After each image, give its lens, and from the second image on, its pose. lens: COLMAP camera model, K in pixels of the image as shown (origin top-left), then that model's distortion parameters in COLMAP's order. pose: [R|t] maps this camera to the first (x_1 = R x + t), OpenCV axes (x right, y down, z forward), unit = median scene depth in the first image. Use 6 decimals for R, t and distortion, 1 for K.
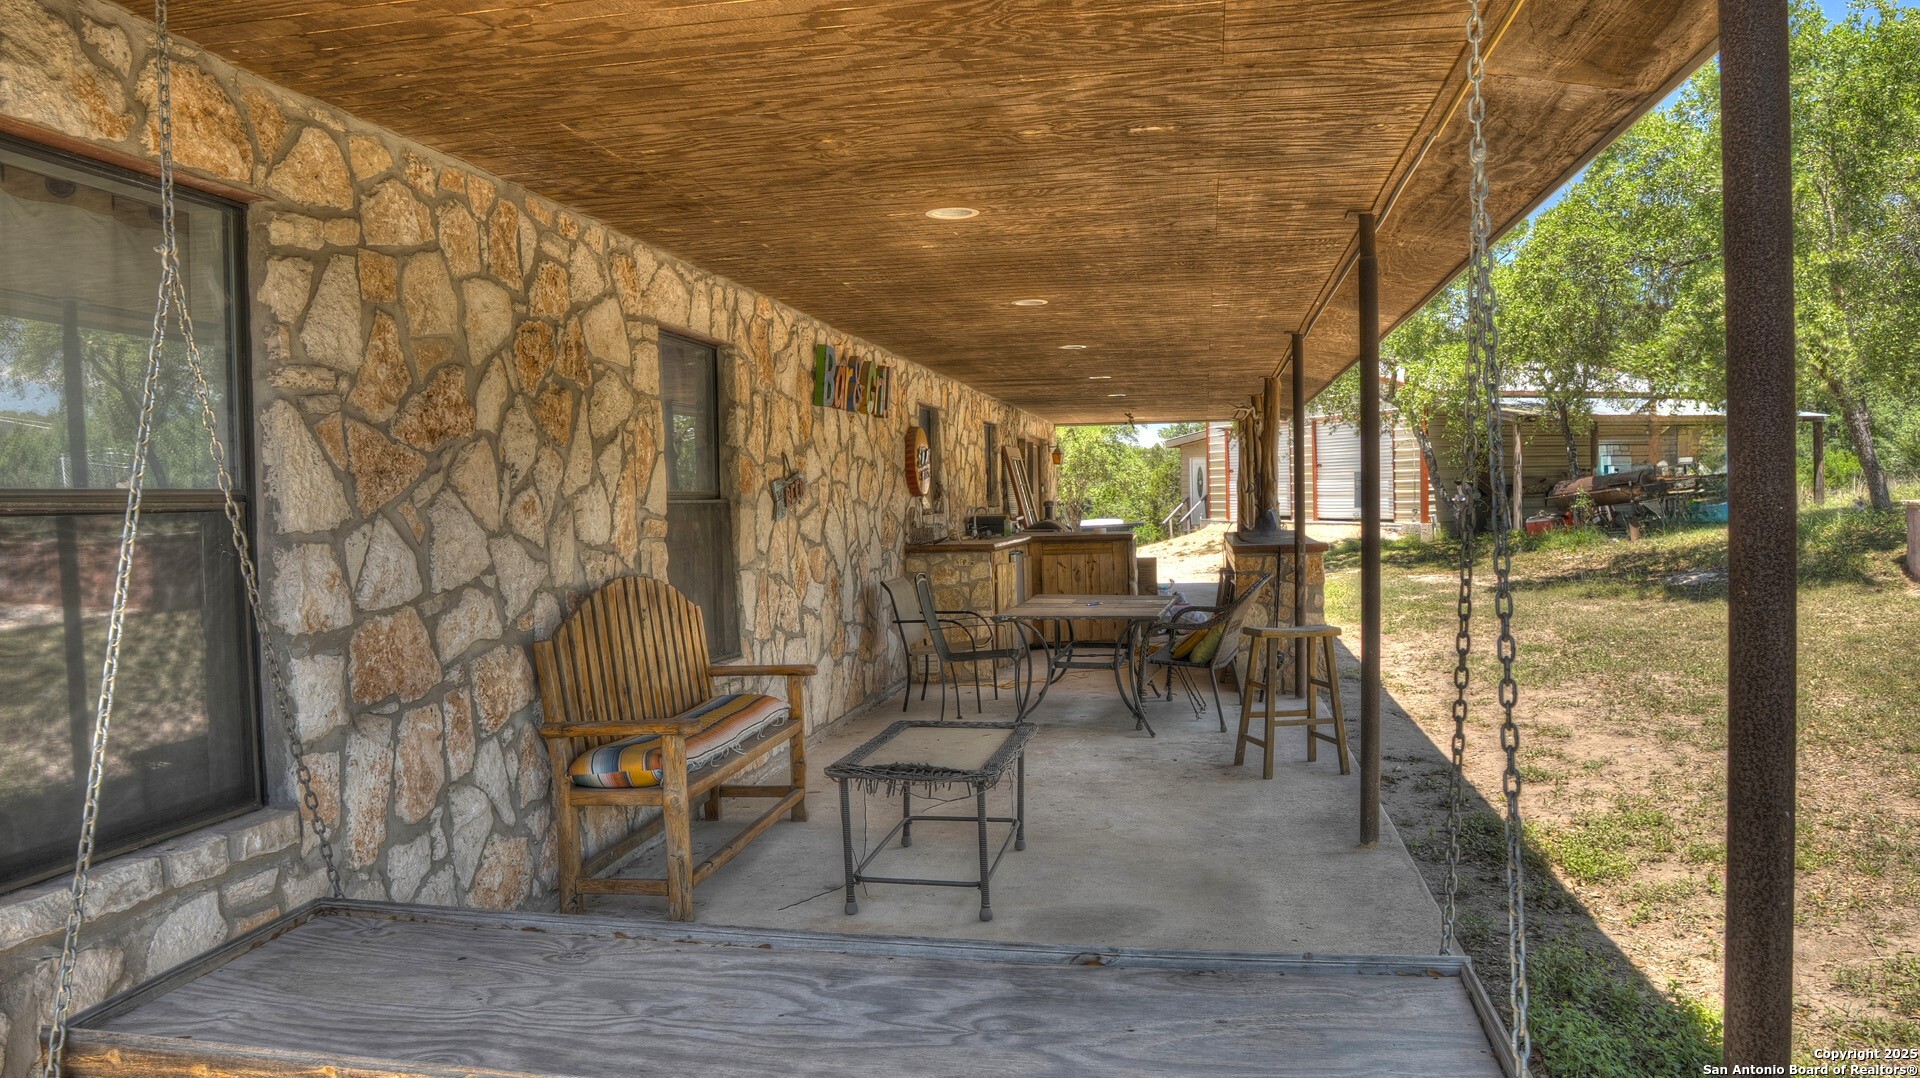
lens RADIAL K [[1336.5, 0, 955.9], [0, 1336.5, 544.9], [0, 0, 1]] dist [-0.092703, 0.047417]
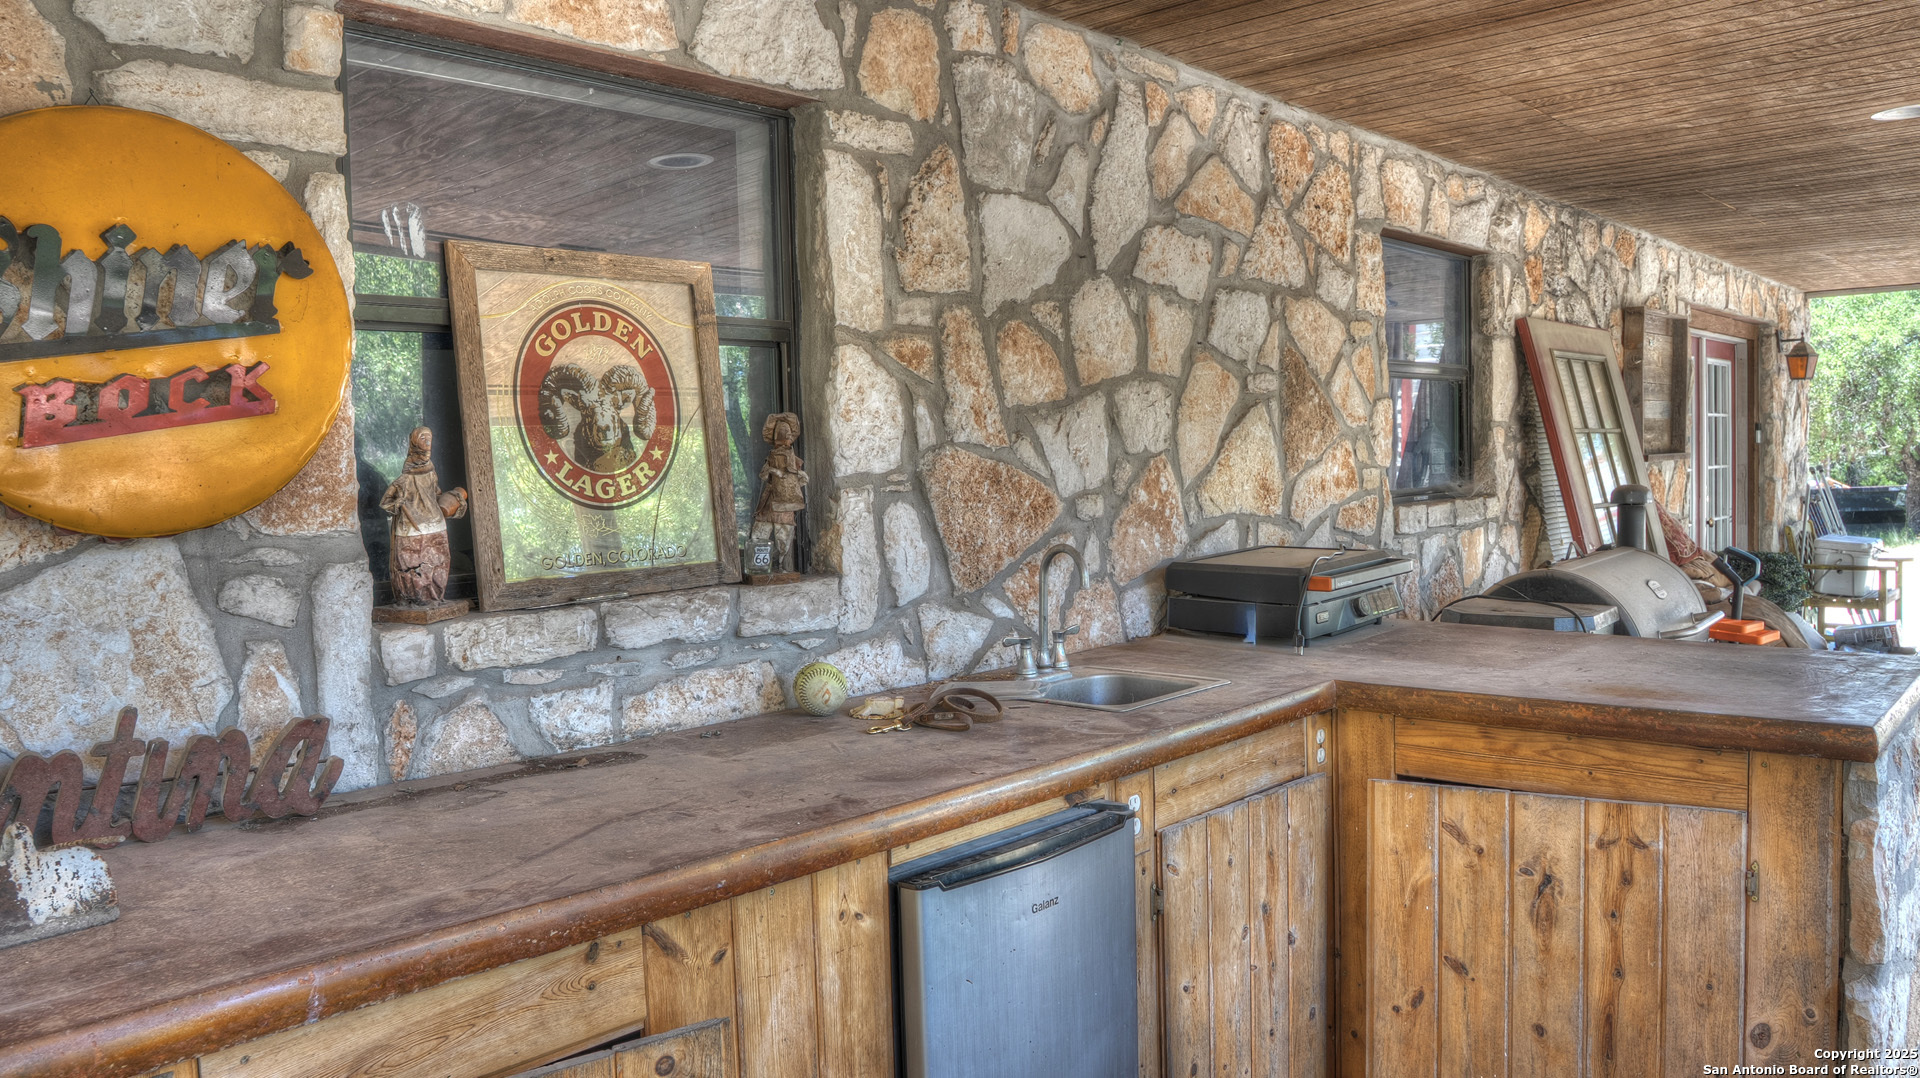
lens RADIAL K [[1341.7, 0, 958.2], [0, 1341.7, 534.7], [0, 0, 1]] dist [-0.109934, 0.072710]
pose [[0.838302, 0.018985, -0.544876, 0.117271], [-0.002034, 0.999495, 0.031697, -0.035760], [0.545203, -0.025463, 0.837917, 0.768204]]
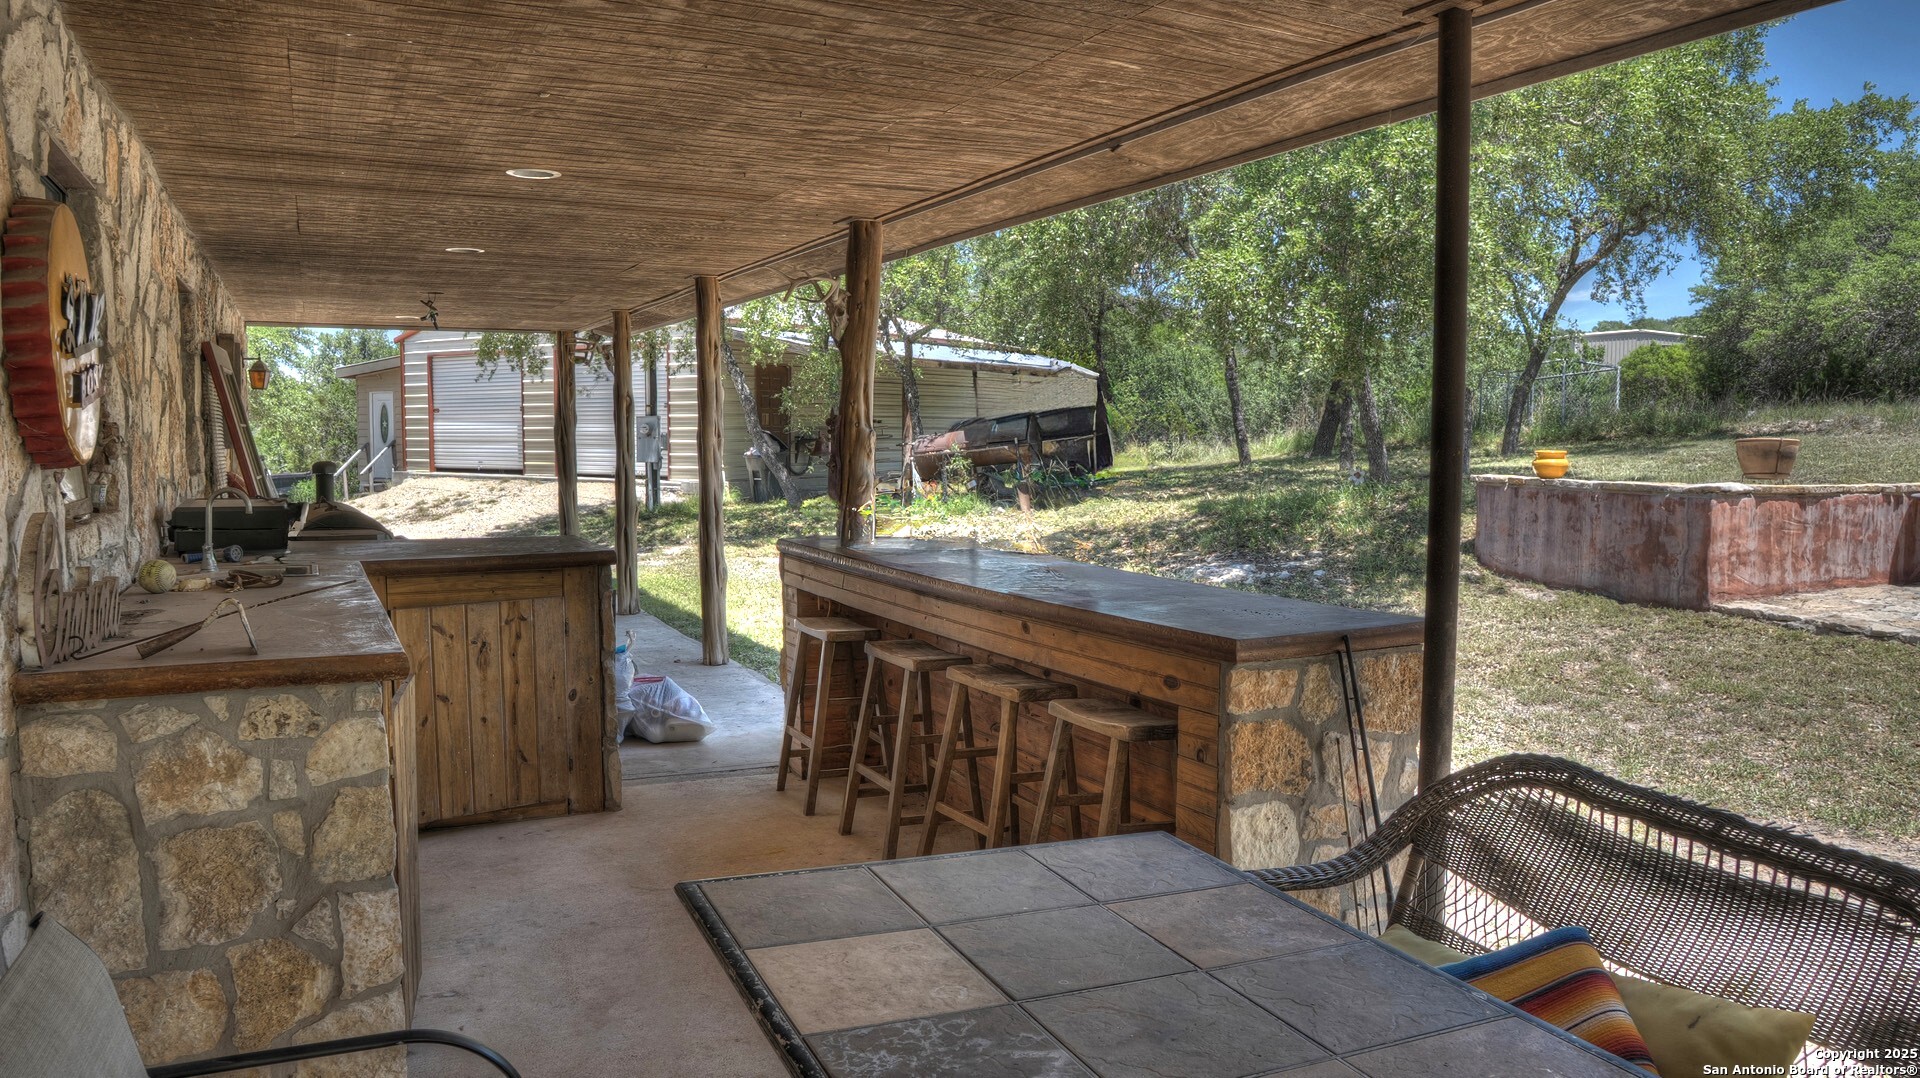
lens RADIAL K [[1336.5, 0, 955.9], [0, 1336.5, 544.9], [0, 0, 1]] dist [-0.092703, 0.047417]
pose [[0.801777, -0.022831, 0.597187, -0.032432], [-0.002293, 0.999145, 0.041277, -0.027043], [-0.597619, -0.034464, 0.801039, 0.574798]]
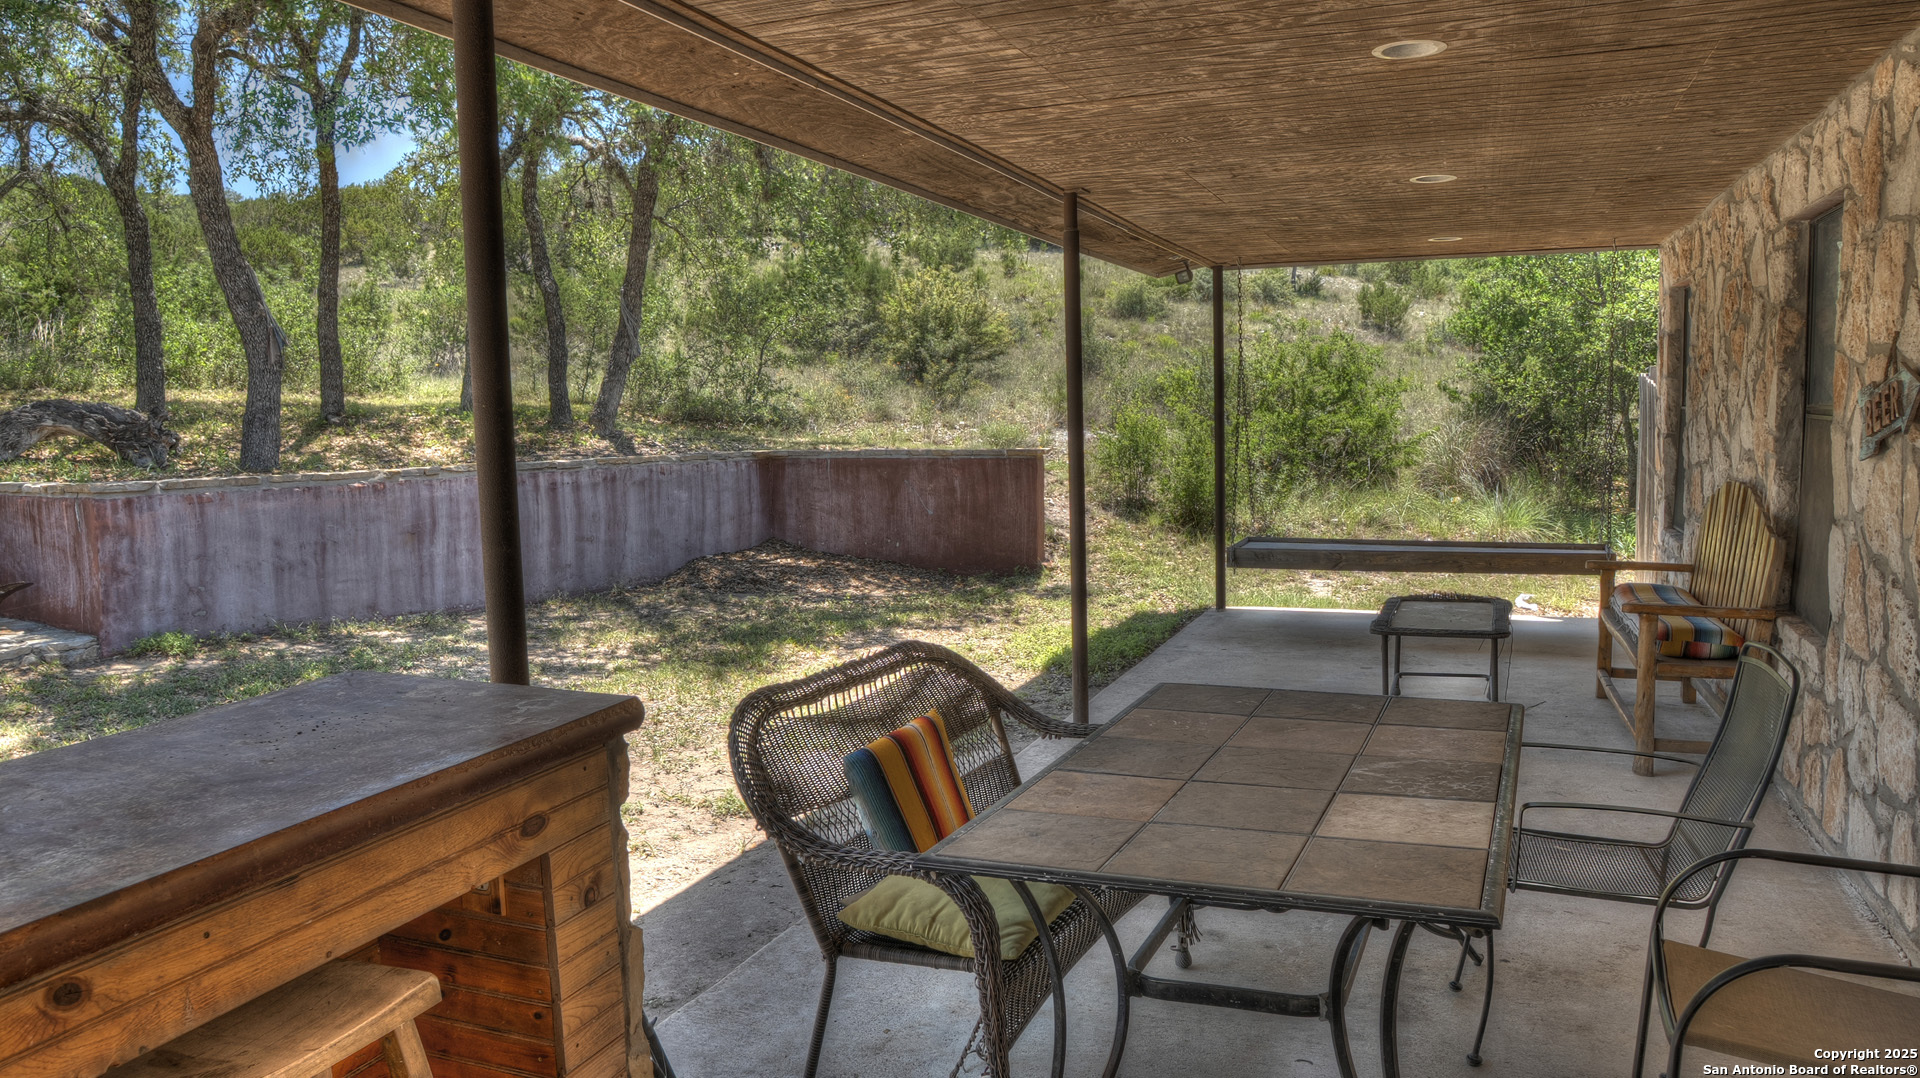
lens RADIAL K [[1341.7, 0, 958.2], [0, 1341.7, 534.7], [0, 0, 1]] dist [-0.109934, 0.072710]
pose [[-0.980658, 0.025430, 0.194070, 0.076210], [0.050242, 0.991006, 0.124026, -0.041197], [-0.189171, 0.131378, -0.973116, 0.900194]]
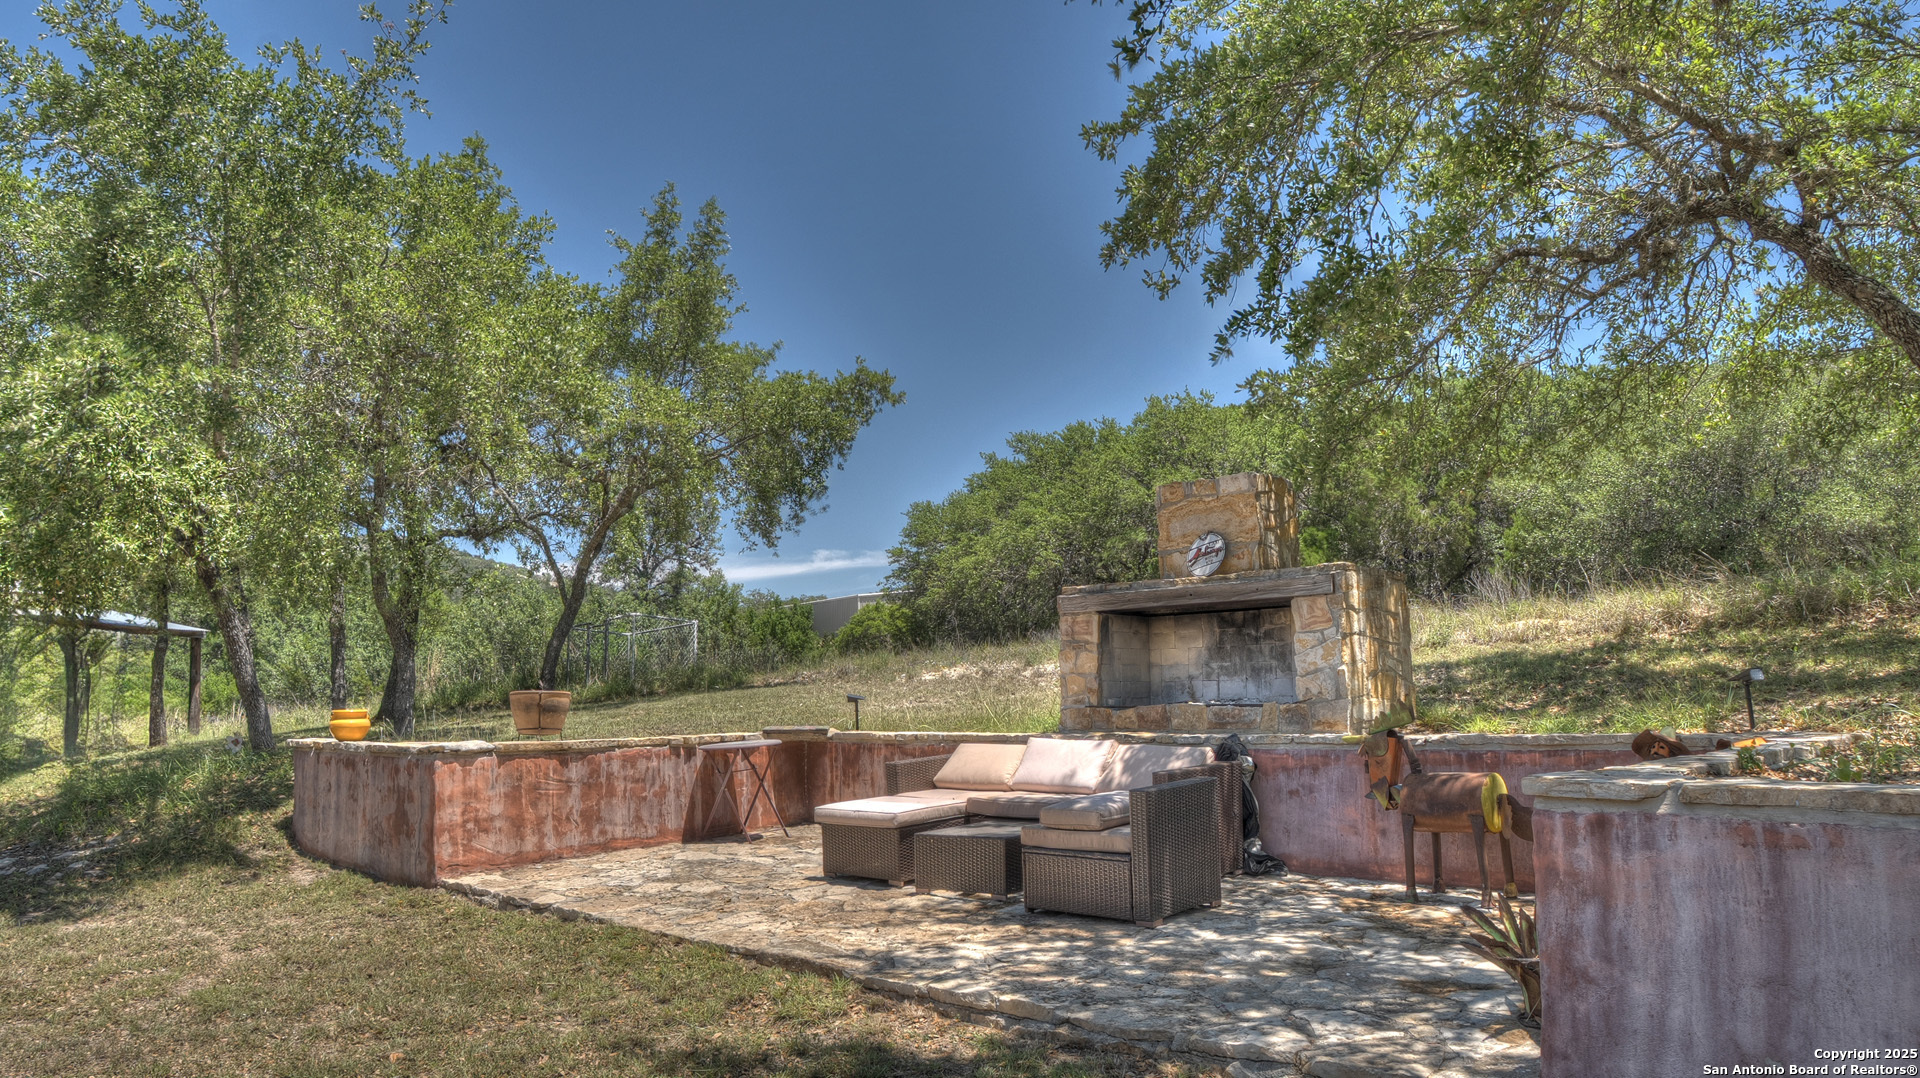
lens RADIAL K [[1341.7, 0, 958.2], [0, 1341.7, 534.7], [0, 0, 1]] dist [-0.109934, 0.072710]
pose [[0.445602, 0.118086, 0.887409, 0.263352], [0.040734, 0.987561, -0.151868, -0.024119], [-0.894304, 0.103820, 0.435249, 0.369284]]
